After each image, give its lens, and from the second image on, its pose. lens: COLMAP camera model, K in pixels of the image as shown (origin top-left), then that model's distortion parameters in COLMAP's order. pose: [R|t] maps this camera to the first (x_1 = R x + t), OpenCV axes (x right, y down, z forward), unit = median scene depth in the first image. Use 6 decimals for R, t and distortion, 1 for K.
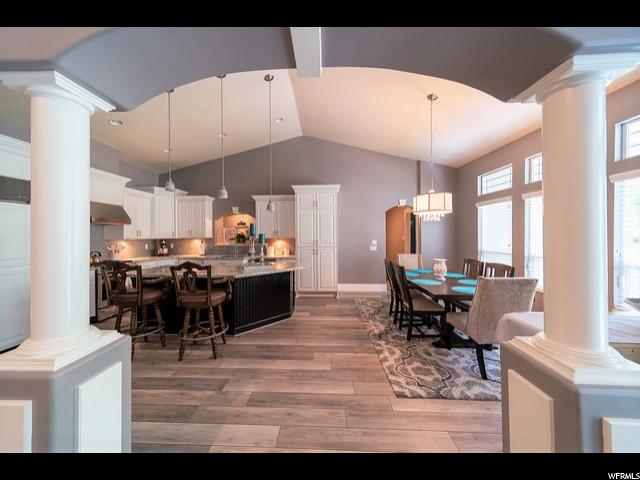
lens RADIAL K [[221.3, 0, 316.5], [0, 221.3, 234.4], [0, 0, 1]] dist [-0.000090, 0.000579]
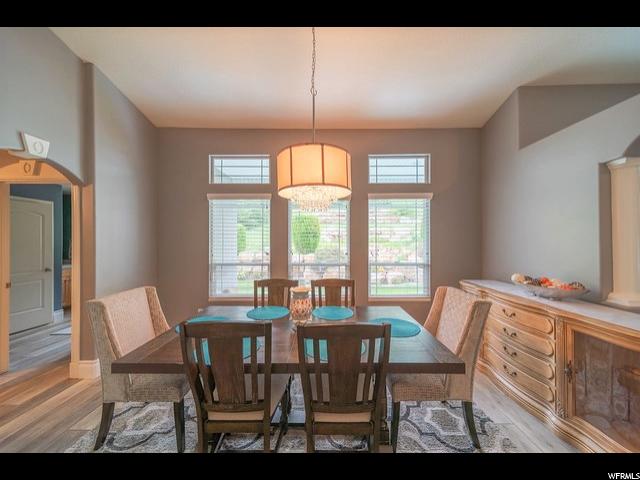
lens RADIAL K [[221.3, 0, 319.2], [0, 221.3, 239.4], [0, 0, 1]] dist [-0.000090, 0.000579]
pose [[-0.033860, 0.003762, 0.999420, 0.047150], [-0.001294, 0.999992, -0.003808, -0.000753], [-0.999426, -0.001422, -0.033854, 0.823875]]
